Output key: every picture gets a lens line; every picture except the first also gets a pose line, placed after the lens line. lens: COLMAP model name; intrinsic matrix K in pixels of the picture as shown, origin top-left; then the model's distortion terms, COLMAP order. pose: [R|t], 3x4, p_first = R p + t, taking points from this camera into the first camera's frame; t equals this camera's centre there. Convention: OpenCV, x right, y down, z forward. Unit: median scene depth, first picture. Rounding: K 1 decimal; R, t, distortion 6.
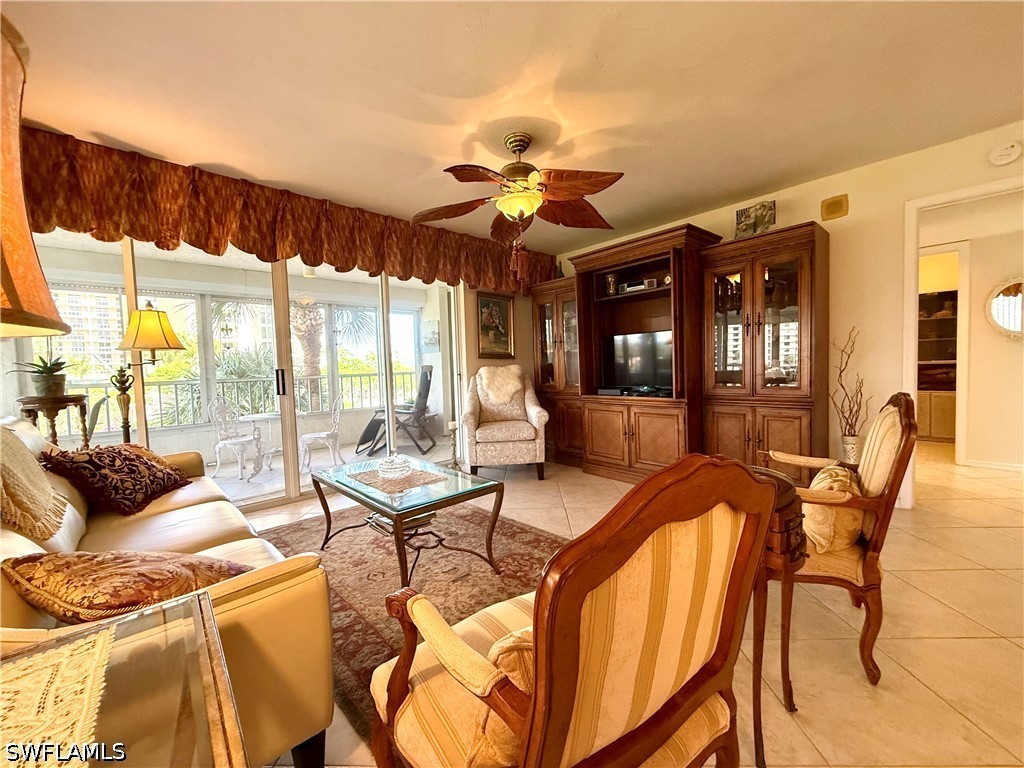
lens RADIAL K [[409.7, 0, 512.0], [0, 409.7, 384.0], [0, 0, 1]] dist [0.001044, -0.000425]
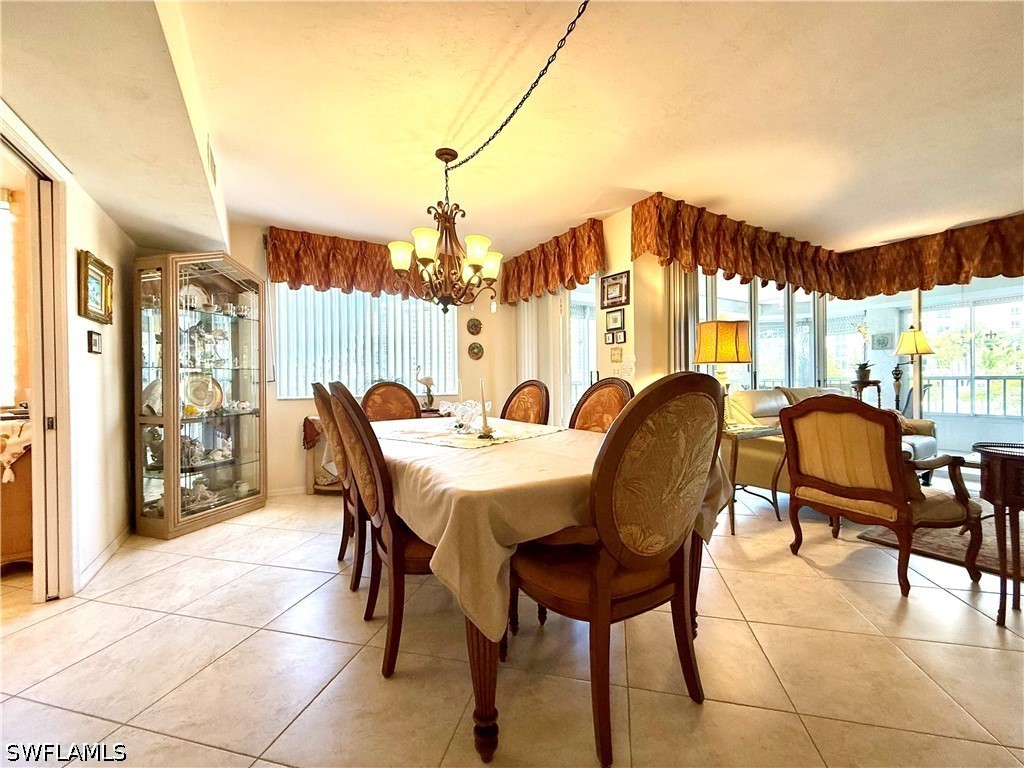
lens RADIAL K [[409.7, 0, 512.0], [0, 409.7, 384.0], [0, 0, 1]] dist [0.001044, -0.000425]
pose [[-0.227974, 0.041716, -0.972773, 1.122533], [-0.024982, 0.998502, 0.048674, -0.006917], [0.973347, 0.035398, -0.226591, -0.189694]]
